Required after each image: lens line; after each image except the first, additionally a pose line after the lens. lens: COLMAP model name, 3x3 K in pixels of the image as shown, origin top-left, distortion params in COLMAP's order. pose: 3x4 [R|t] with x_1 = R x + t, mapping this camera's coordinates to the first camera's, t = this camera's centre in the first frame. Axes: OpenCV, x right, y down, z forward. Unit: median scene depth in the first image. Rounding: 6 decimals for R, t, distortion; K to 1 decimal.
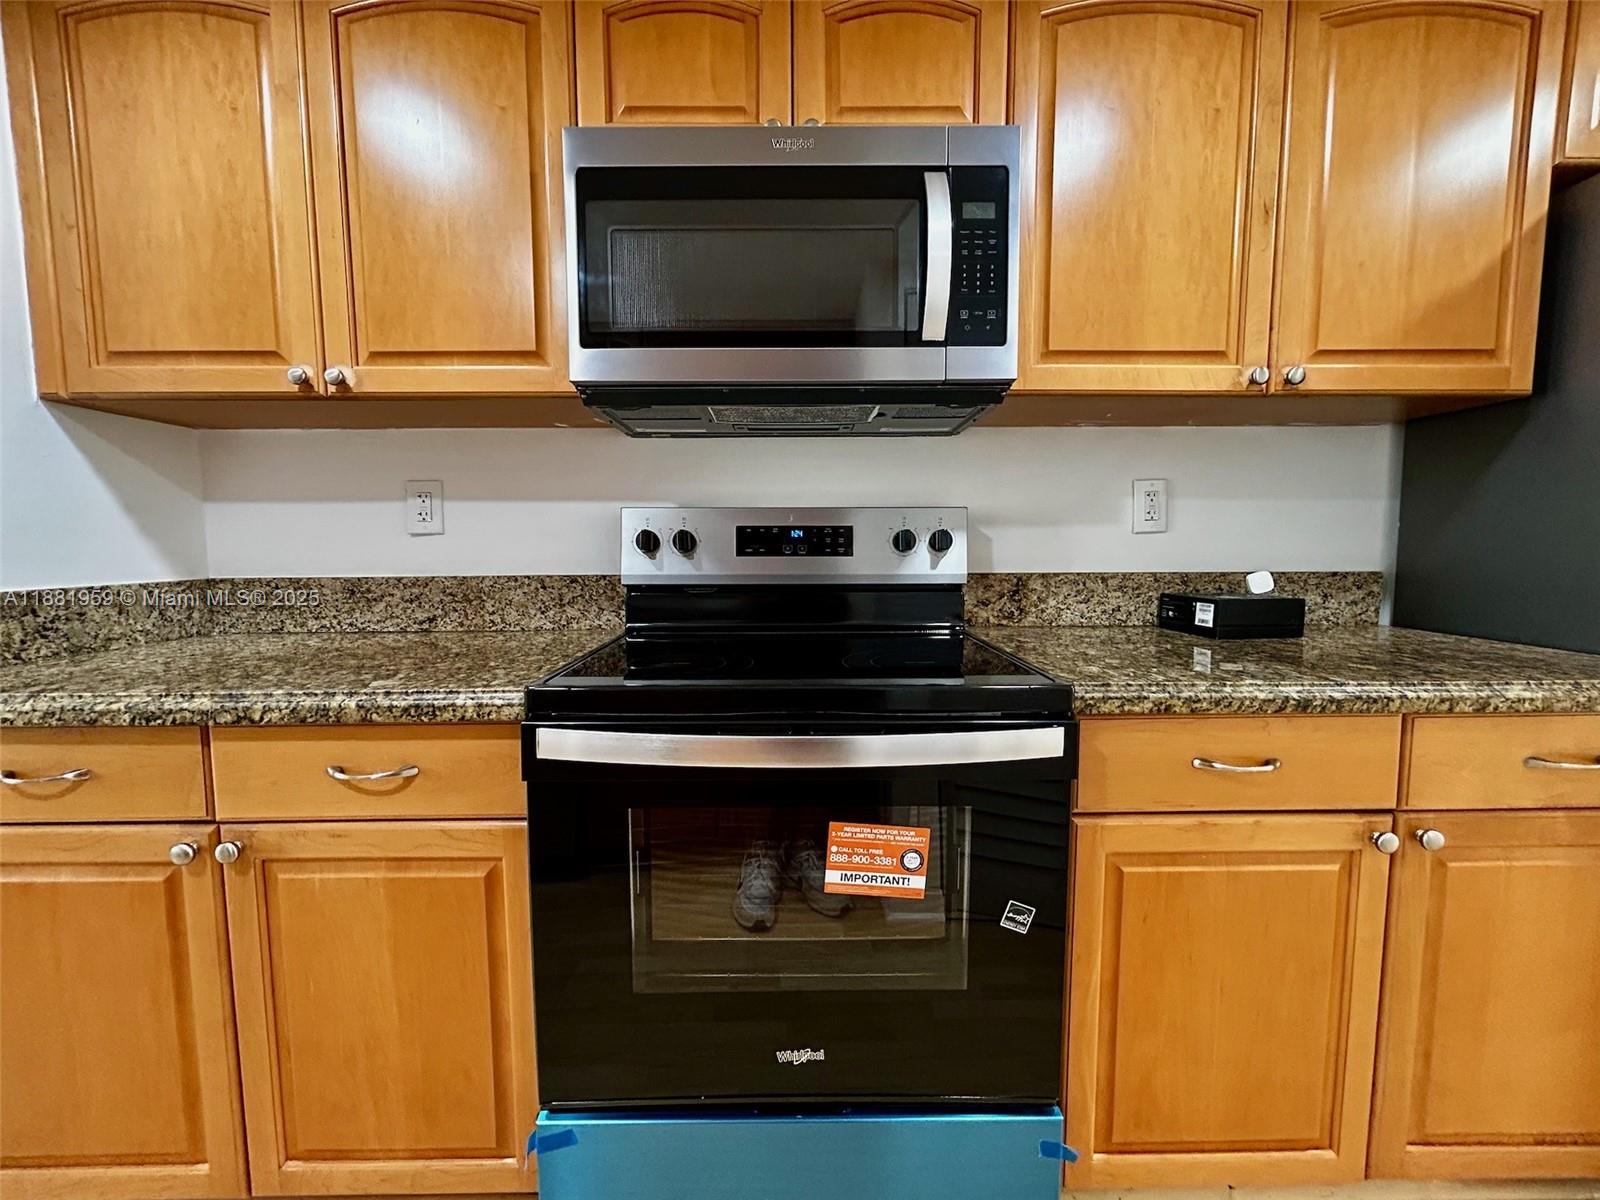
lens RADIAL K [[652.9, 0, 793.1], [0, 652.9, 597.3], [0, 0, 1]] dist [-0.004224, 0.001710]
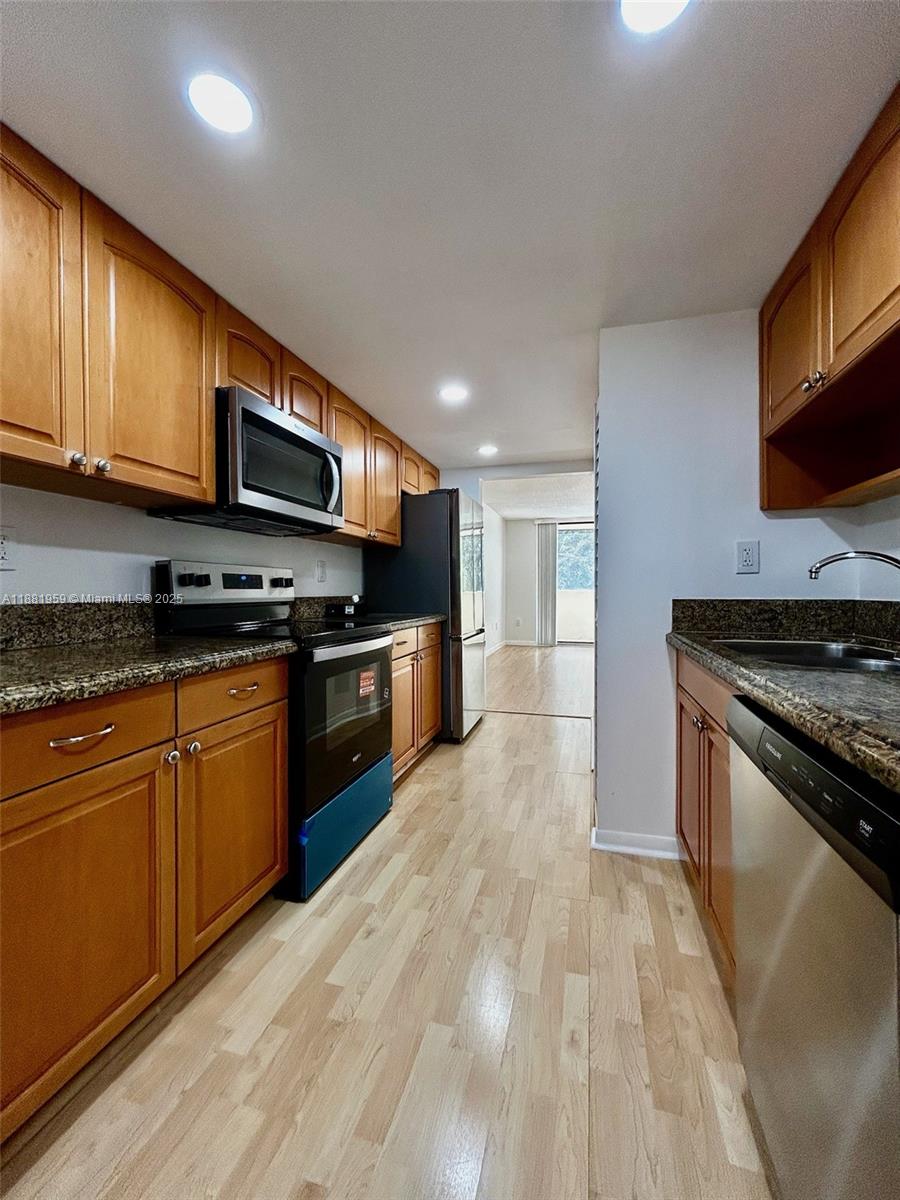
lens RADIAL K [[489.7, 0, 454.8], [0, 489.7, 595.6], [0, 0, 1]] dist [-0.004224, 0.001710]
pose [[0.275507, -0.006654, 0.961276, -1.290624], [0.083303, 0.996380, -0.016978, 0.038823], [-0.957683, 0.084755, 0.275063, -0.053002]]
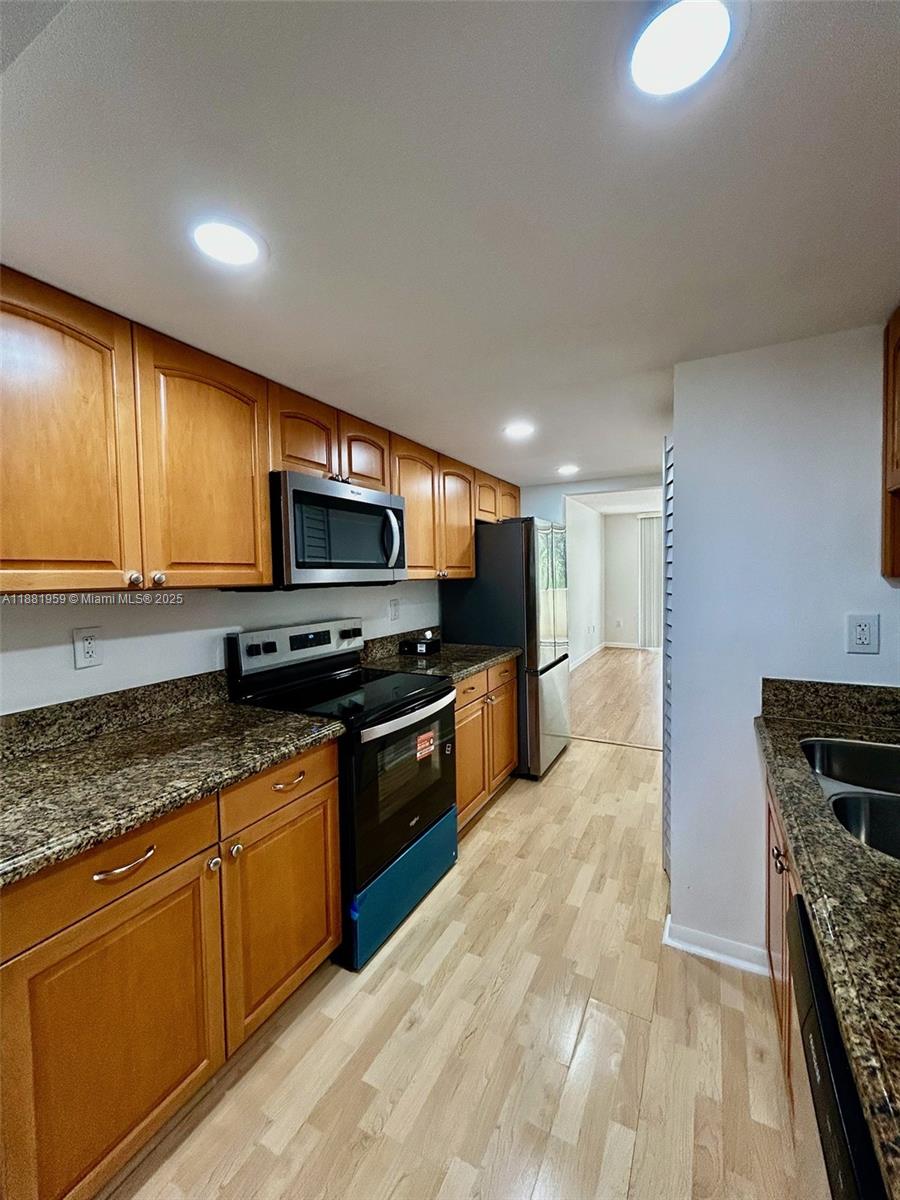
lens RADIAL K [[489.7, 0, 453.9], [0, 489.7, 594.0], [0, 0, 1]] dist [-0.004224, 0.001710]
pose [[0.474201, -0.040676, 0.879477, -1.179059], [0.091284, 0.995820, -0.003162, -0.188740], [-0.875672, 0.081781, 0.475932, -0.185754]]
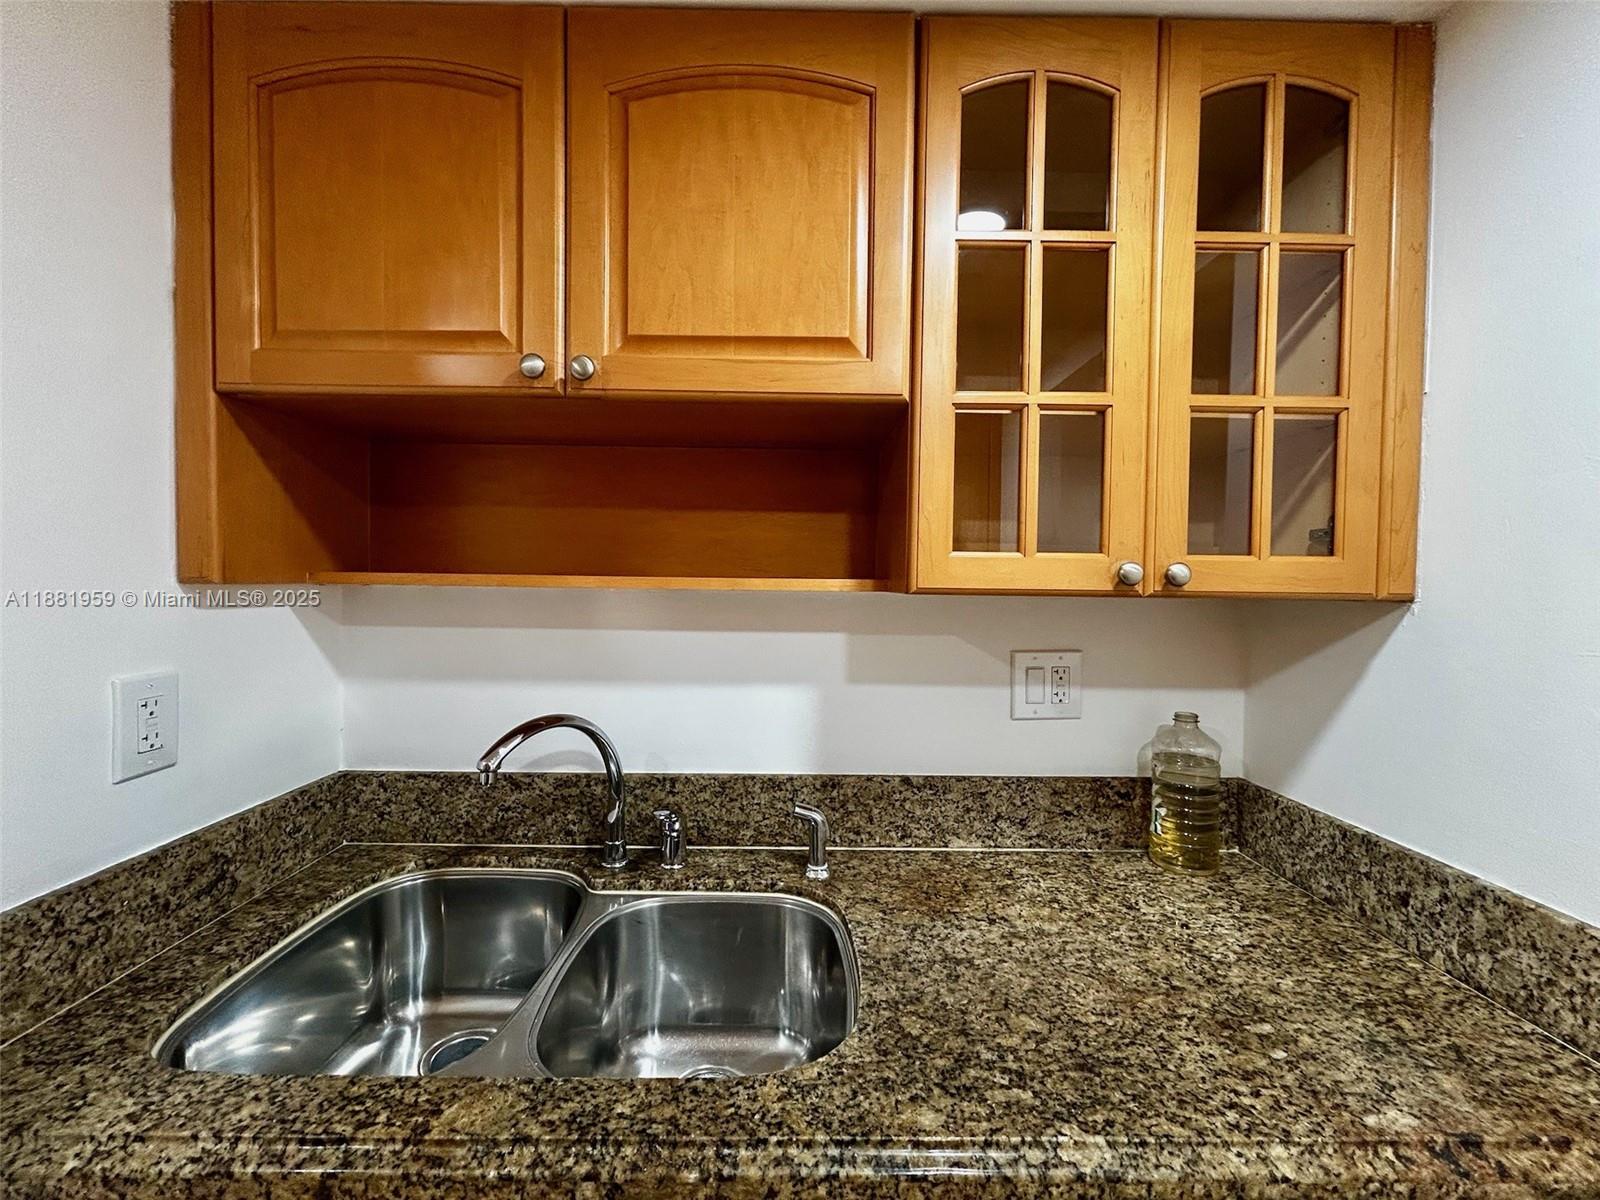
lens RADIAL K [[652.9, 0, 793.8], [0, 652.9, 597.9], [0, 0, 1]] dist [-0.004224, 0.001710]
pose [[-0.999961, -0.008024, 0.003676, -0.372422], [-0.007578, 0.994065, 0.108526, -0.199954], [-0.004525, 0.108493, -0.994087, 0.102422]]
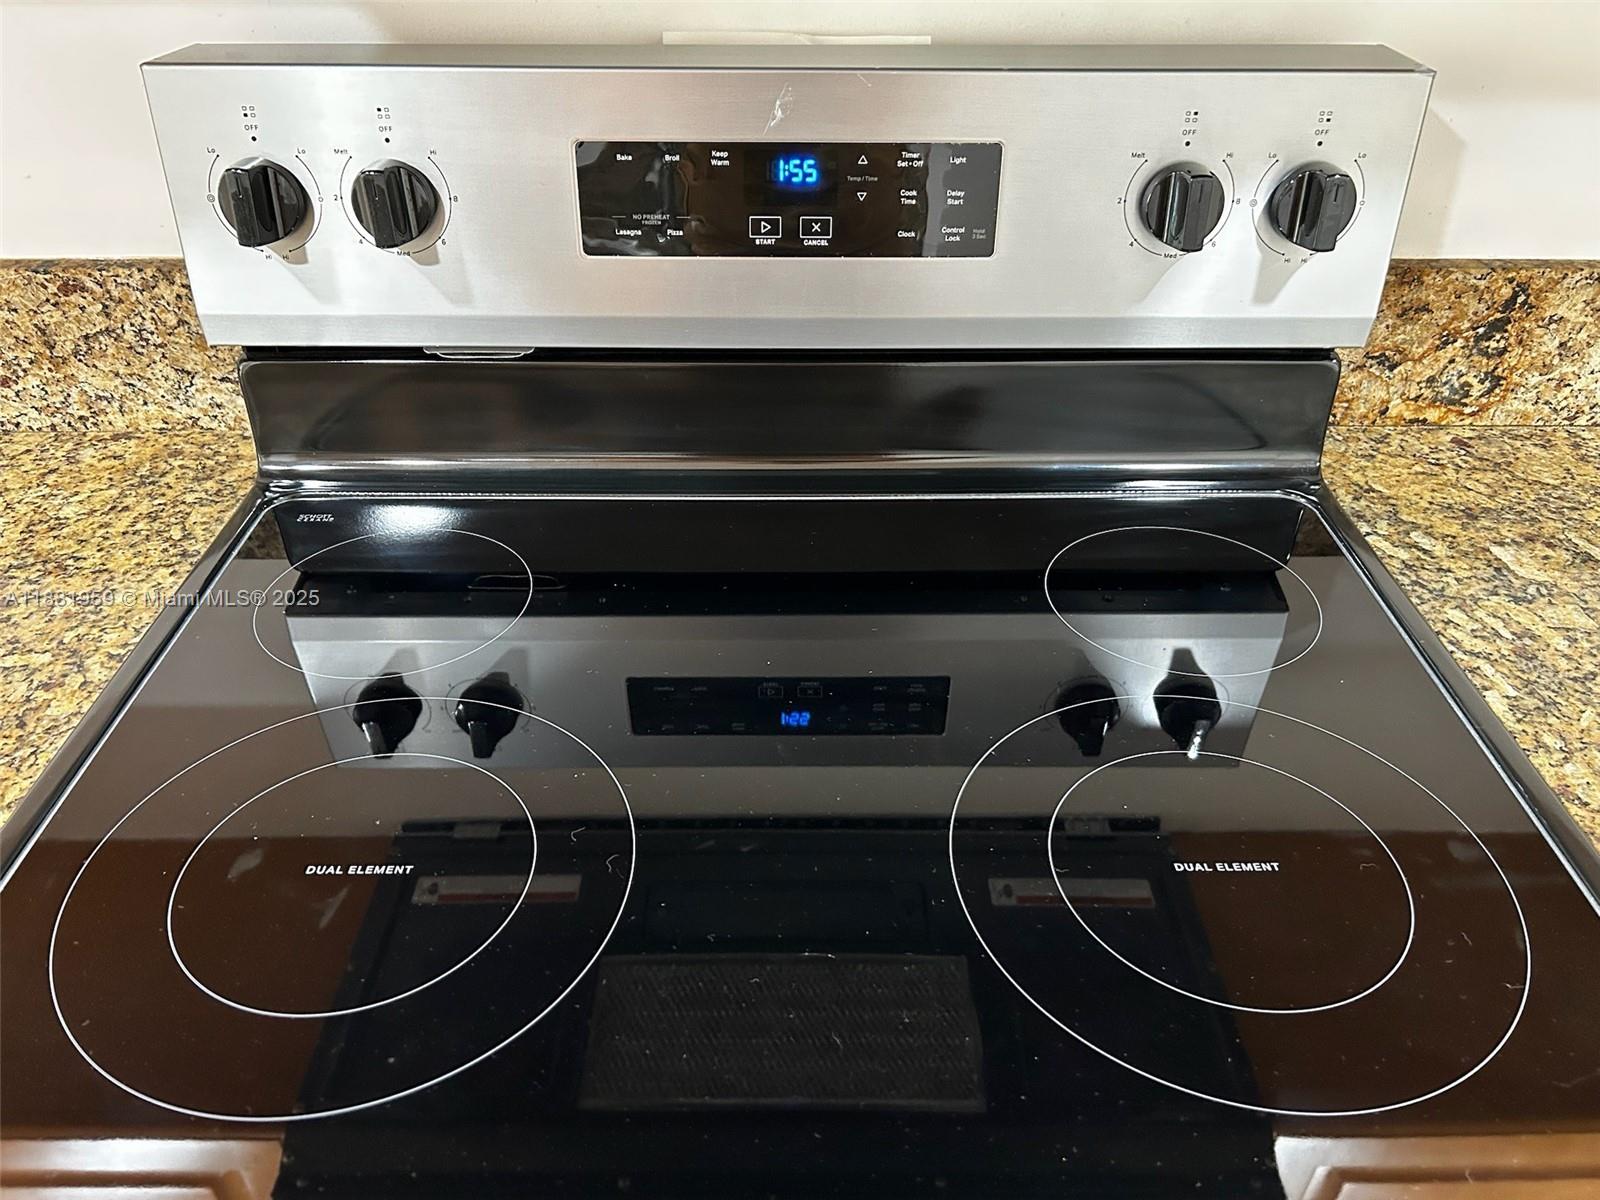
lens RADIAL K [[1211.2, 0, 802.4], [0, 1211.2, 607.3], [0, 0, 1]] dist [0.044865, -0.046619]
pose [[0.999957, 0.009013, 0.002021, 0.008248], [-0.008888, 0.879318, 0.476152, -0.181315], [0.002514, -0.476149, 0.879361, 0.454187]]
